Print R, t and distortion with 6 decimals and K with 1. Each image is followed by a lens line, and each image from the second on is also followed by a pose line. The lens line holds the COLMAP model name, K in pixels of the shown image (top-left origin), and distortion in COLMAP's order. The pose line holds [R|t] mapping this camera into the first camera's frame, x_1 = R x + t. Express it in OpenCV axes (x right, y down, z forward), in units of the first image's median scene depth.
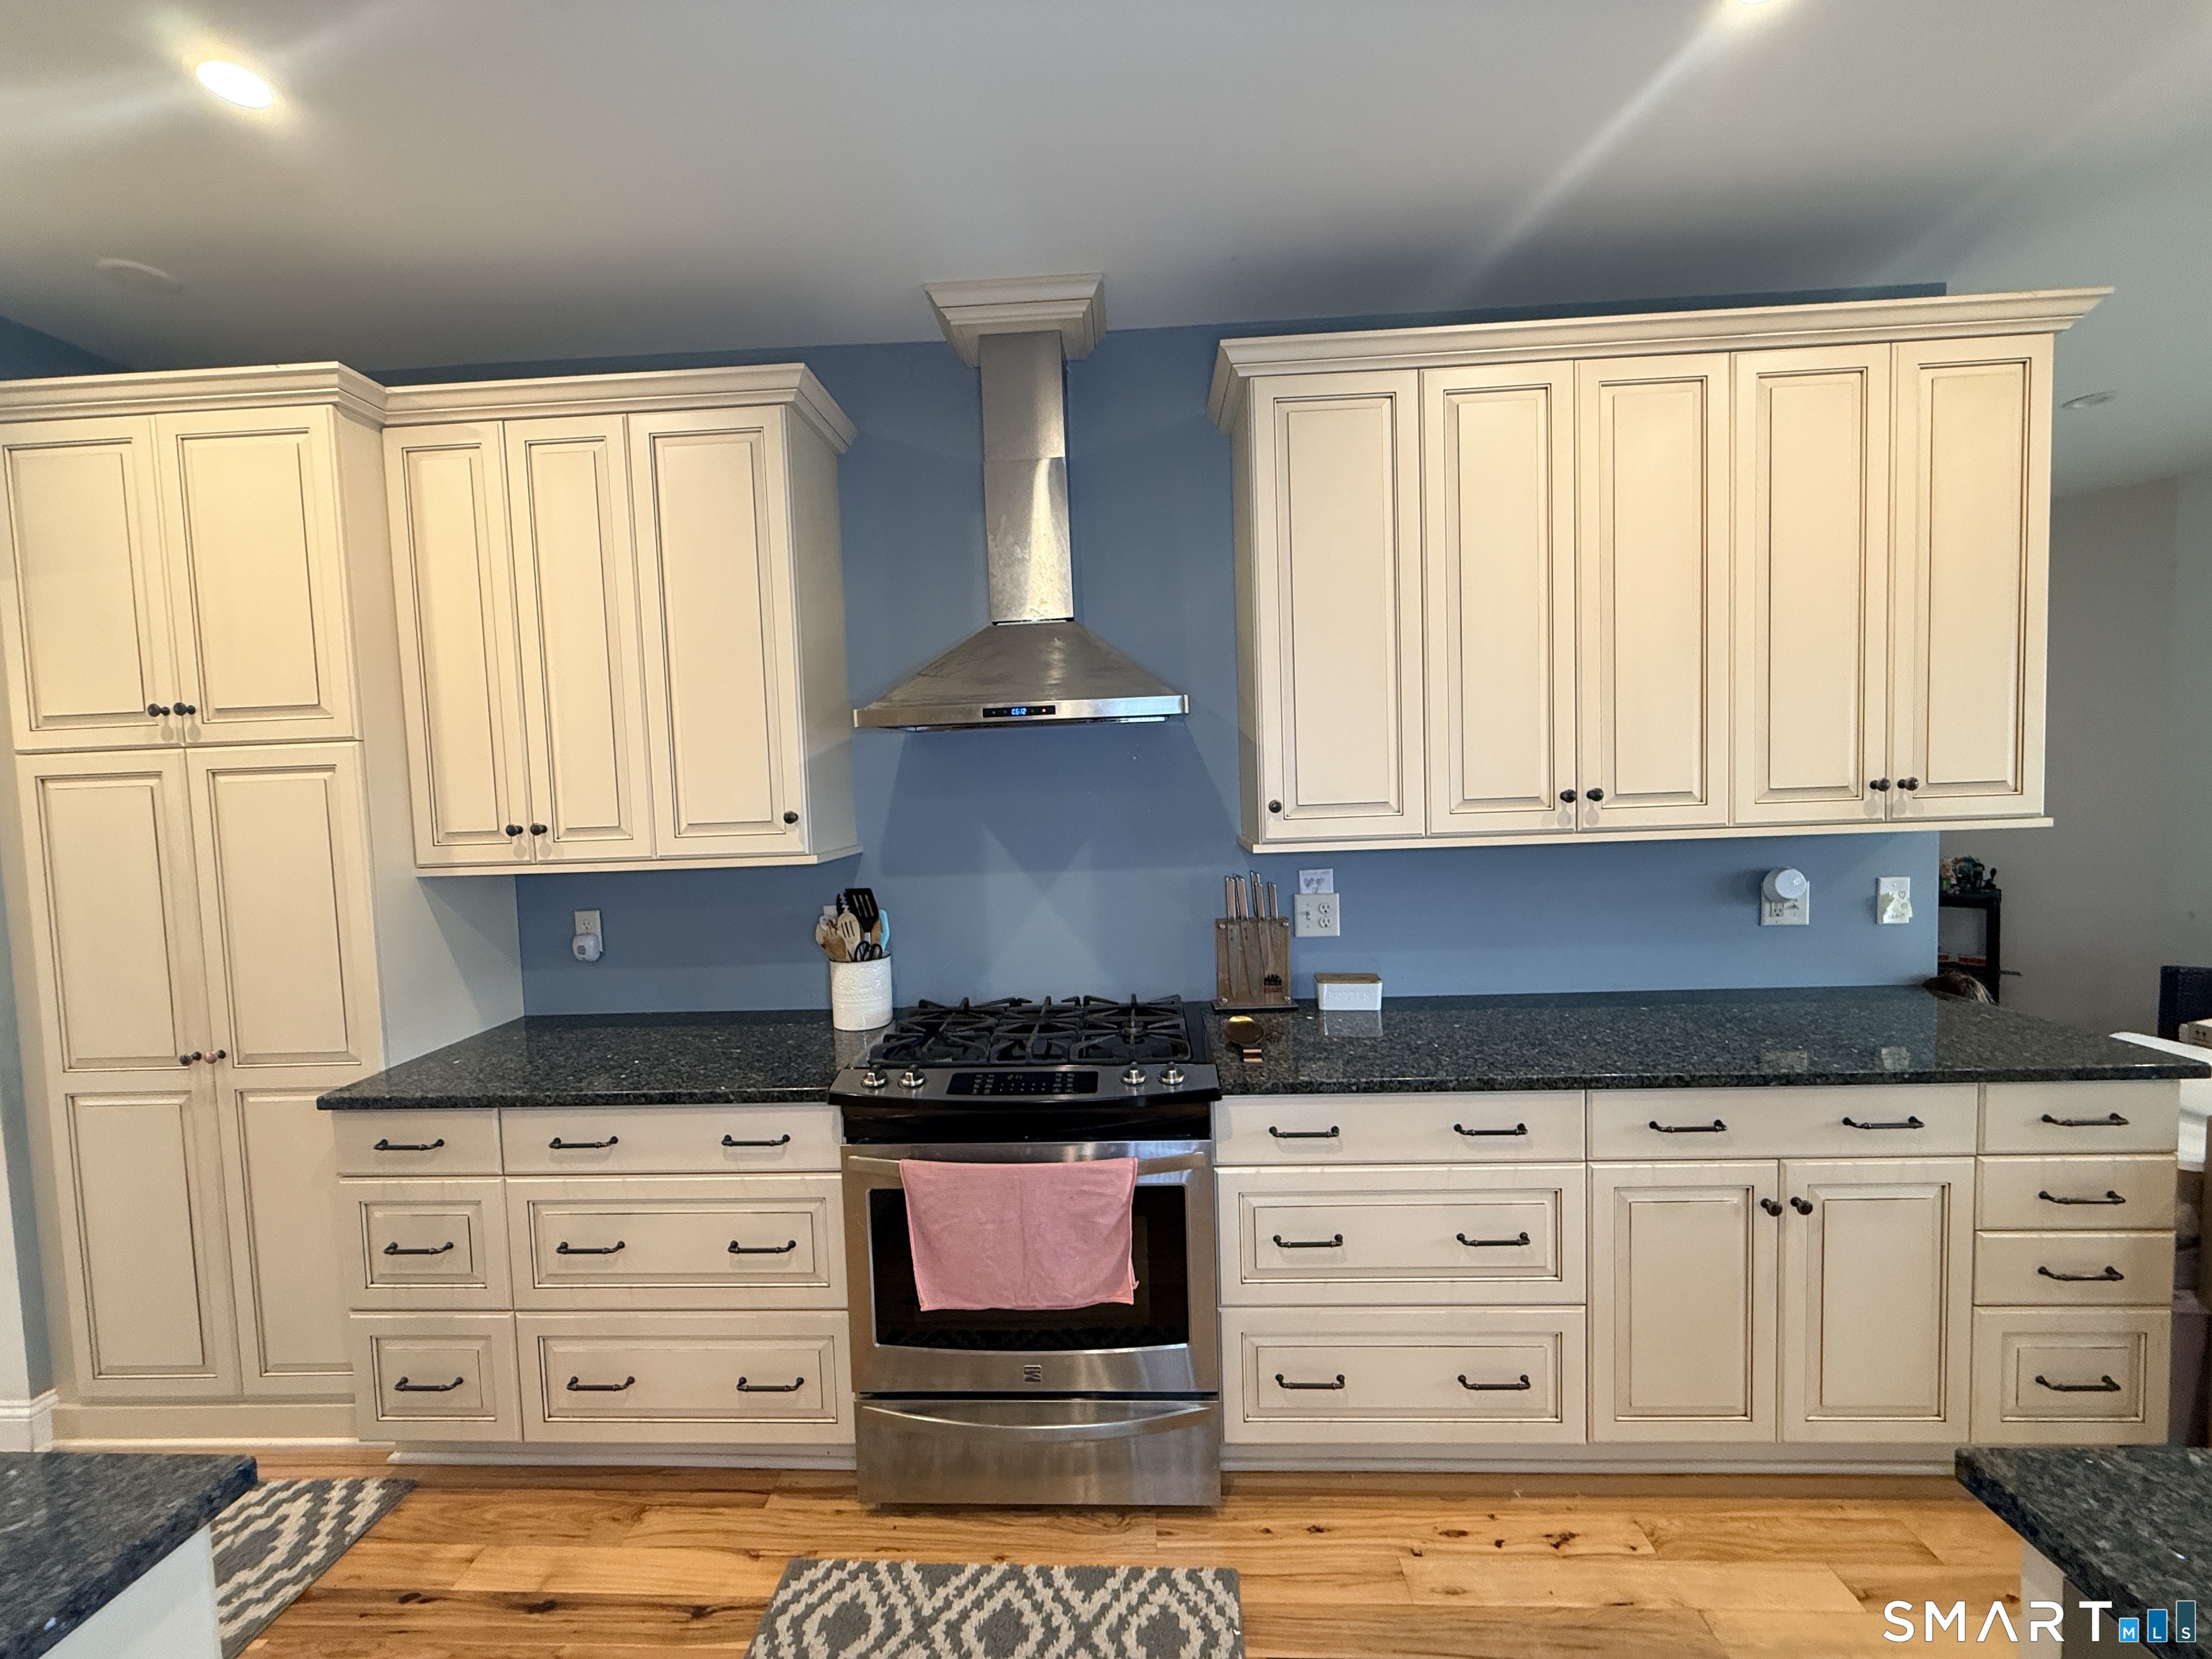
lens RADIAL K [[886.2, 0, 1102.1], [0, 886.2, 828.5], [0, 0, 1]] dist [0.000941, 0.000309]
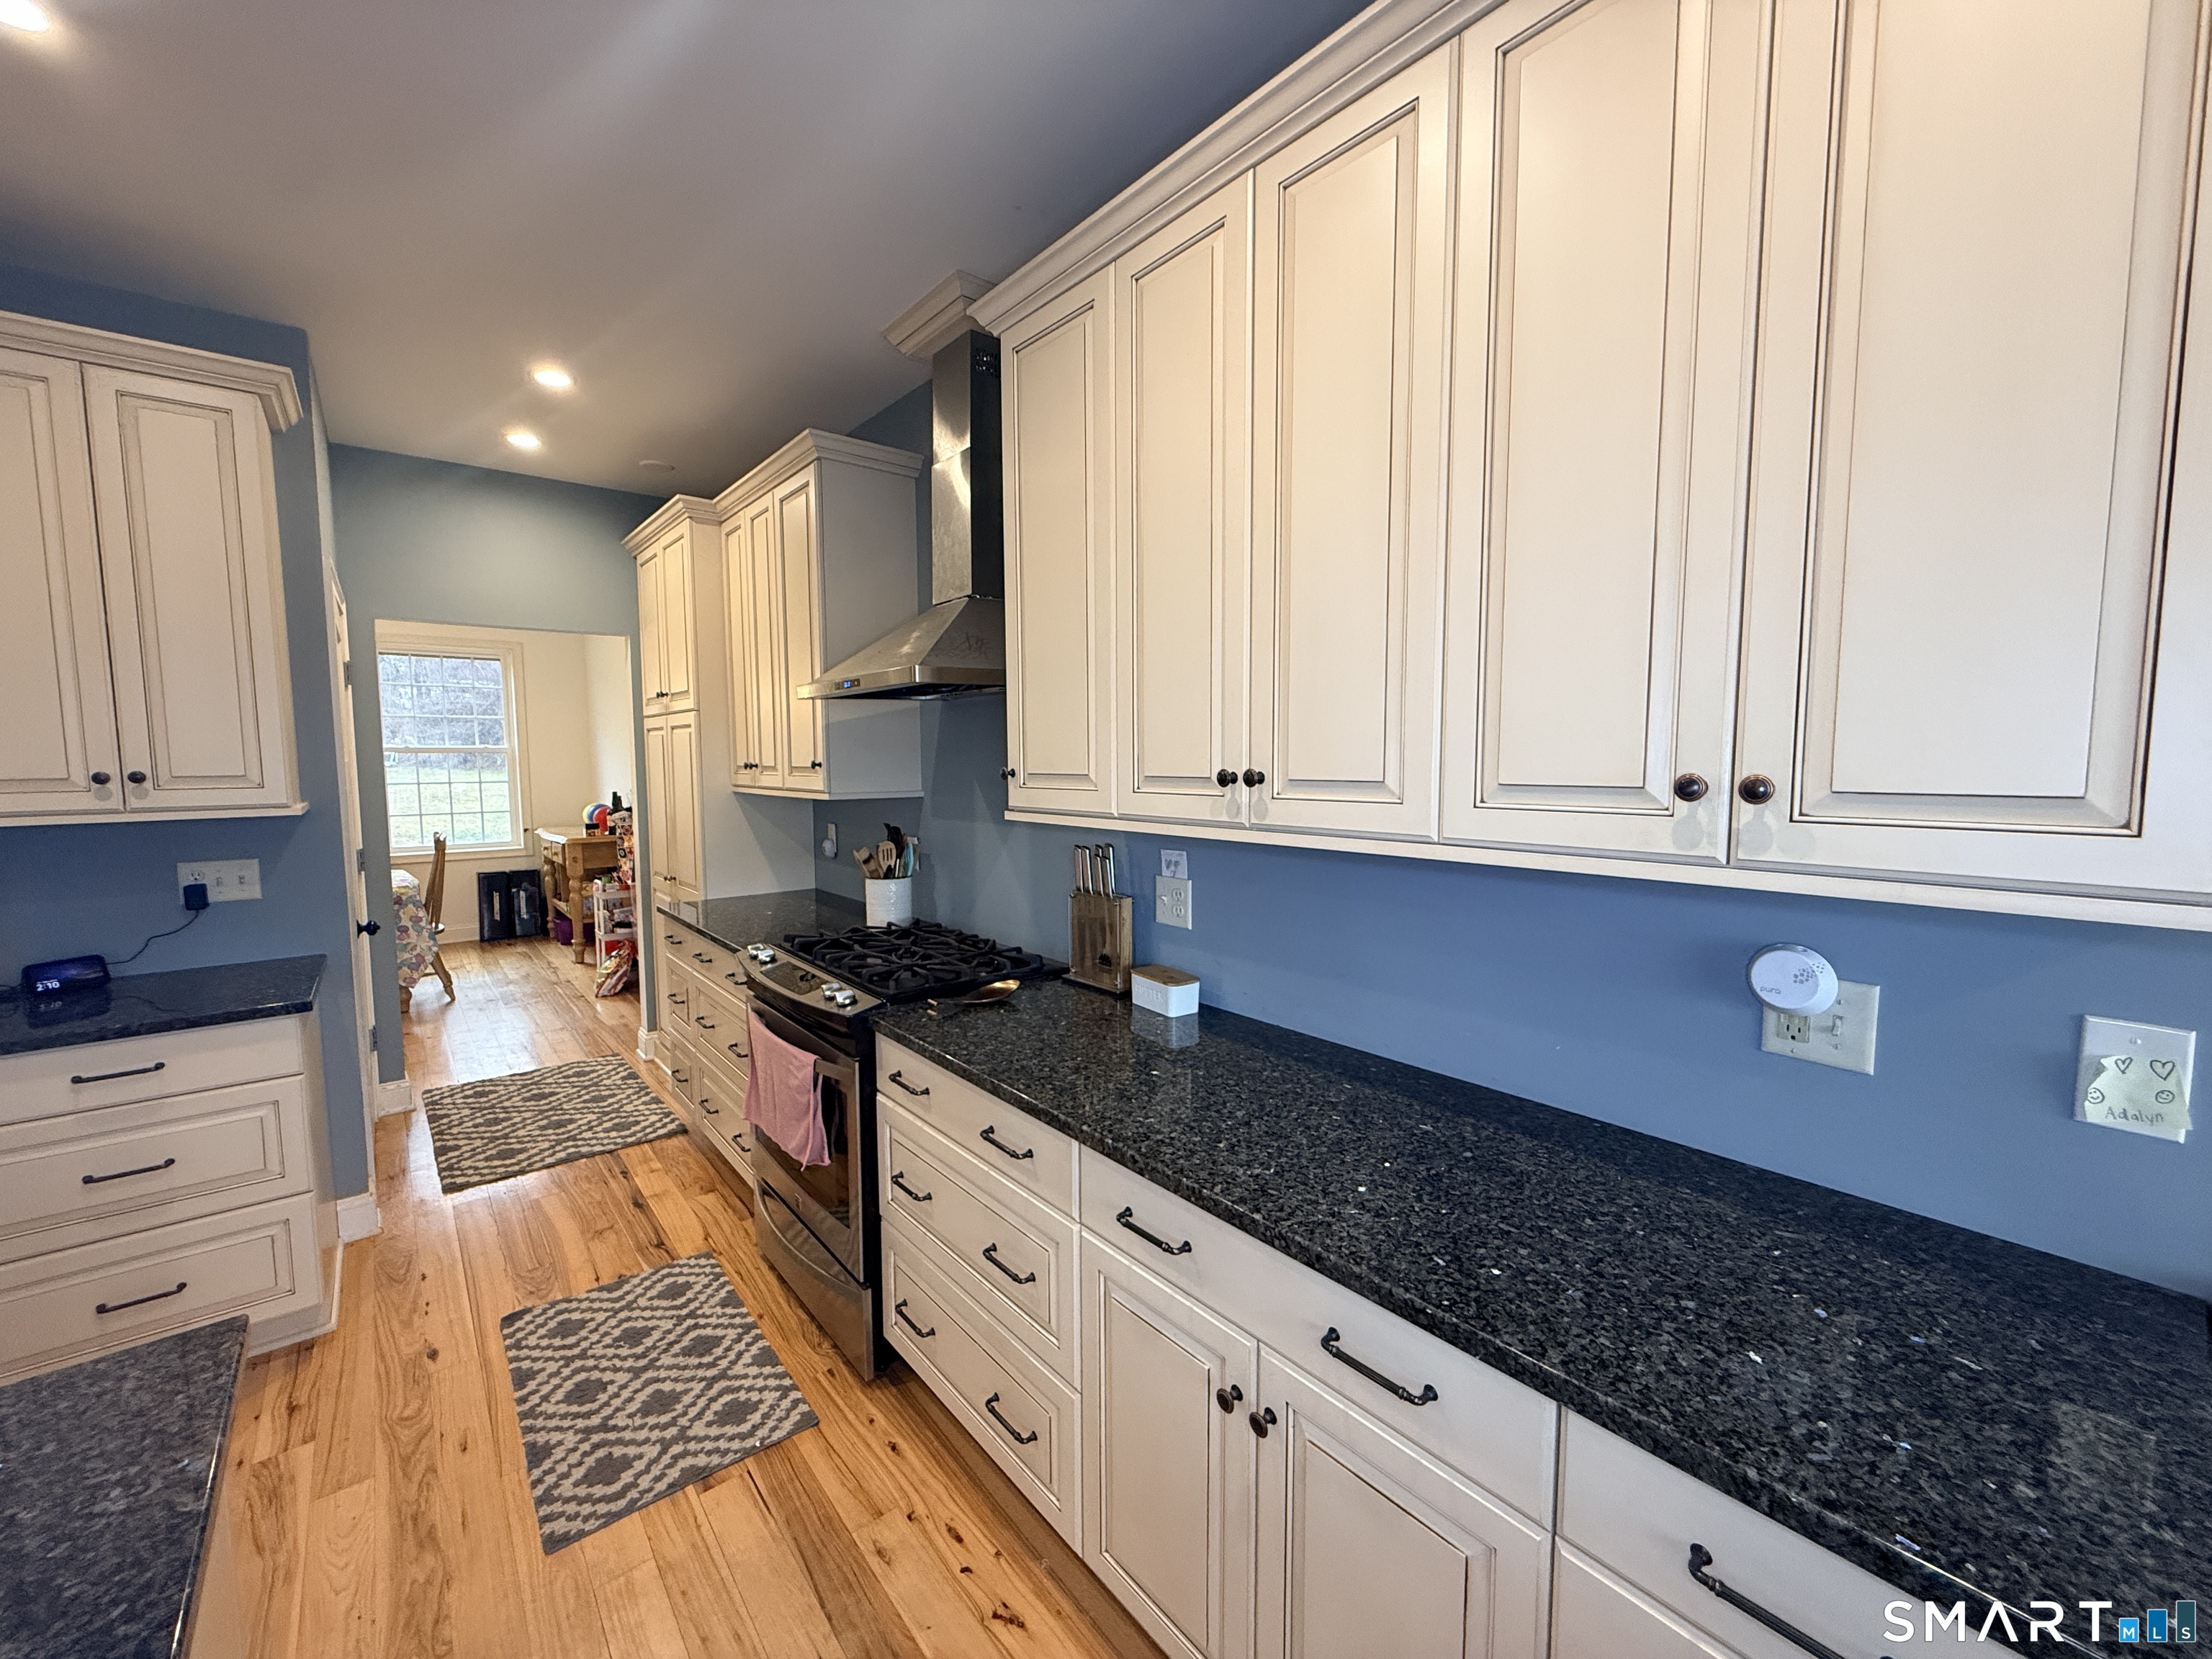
lens RADIAL K [[883.9, 0, 1097.3], [0, 883.9, 828.2], [0, 0, 1]] dist [-0.001401, 0.000411]
pose [[0.667517, 0.094219, -0.738610, 1.007800], [-0.061342, 0.995548, 0.071557, -0.040978], [0.742064, -0.002458, 0.670325, 0.420407]]
